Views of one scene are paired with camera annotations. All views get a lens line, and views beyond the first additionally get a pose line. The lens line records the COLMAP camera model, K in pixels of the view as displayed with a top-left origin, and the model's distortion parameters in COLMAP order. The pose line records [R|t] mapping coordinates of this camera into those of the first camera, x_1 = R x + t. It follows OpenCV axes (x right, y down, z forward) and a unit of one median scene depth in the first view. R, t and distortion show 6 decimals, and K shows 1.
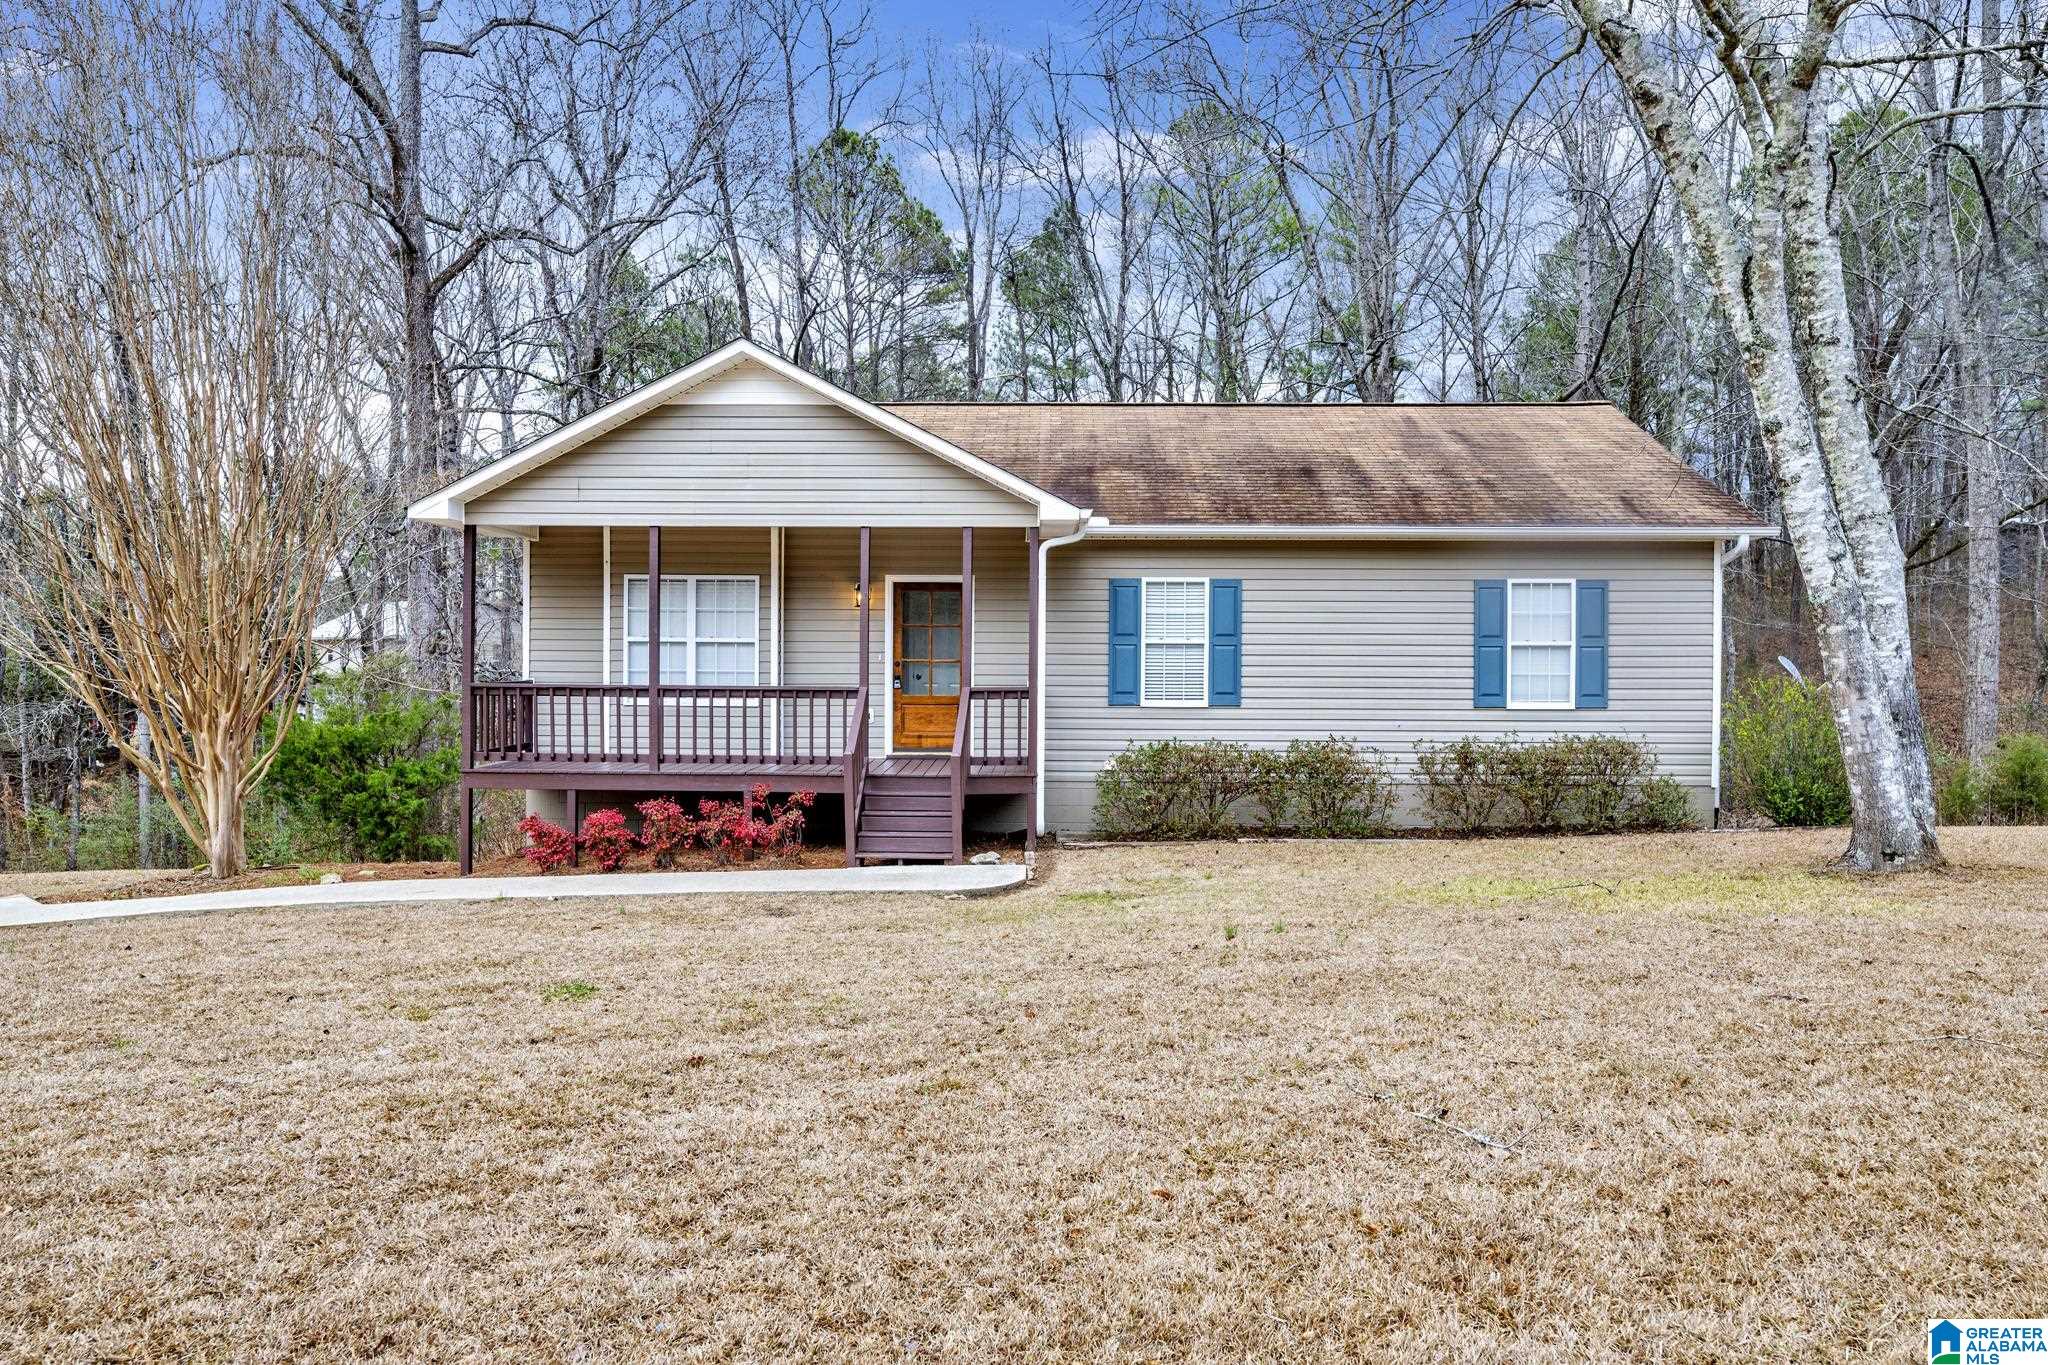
lens RADIAL K [[1399.2, 0, 1020.6], [0, 1399.2, 678.2], [0, 0, 1]] dist [-0.000137, -0.002594]
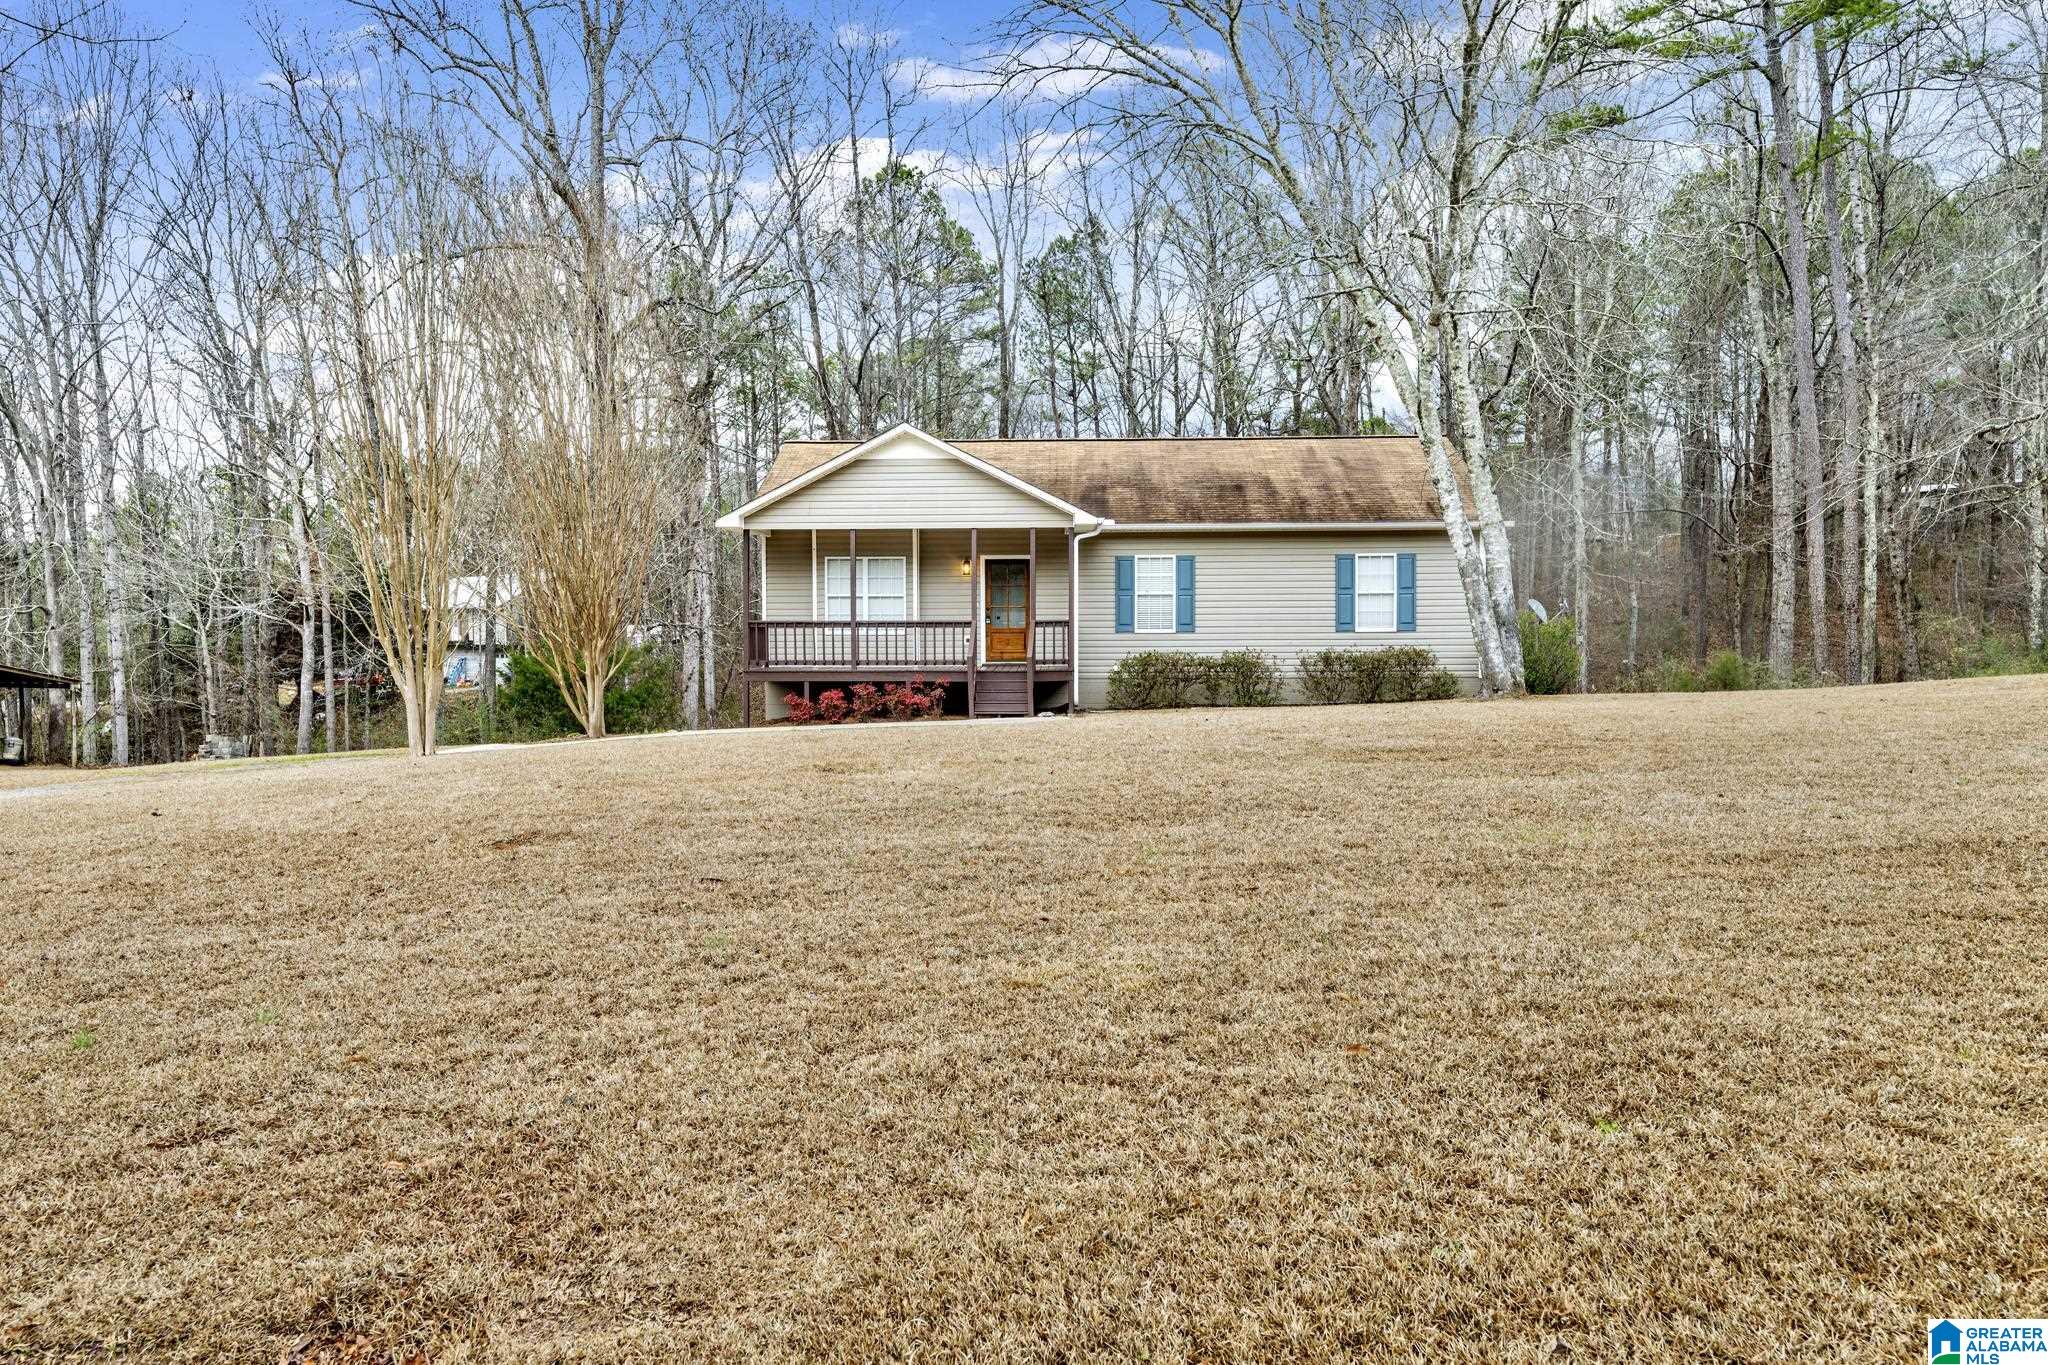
lens RADIAL K [[1399.2, 0, 1024.0], [0, 1399.2, 678.5], [0, 0, 1]] dist [-0.000137, -0.002594]
pose [[0.999885, -0.009862, -0.011550, -0.028252], [0.010121, 0.999692, 0.022647, 0.036556], [0.011323, -0.022761, 0.999677, -0.682498]]
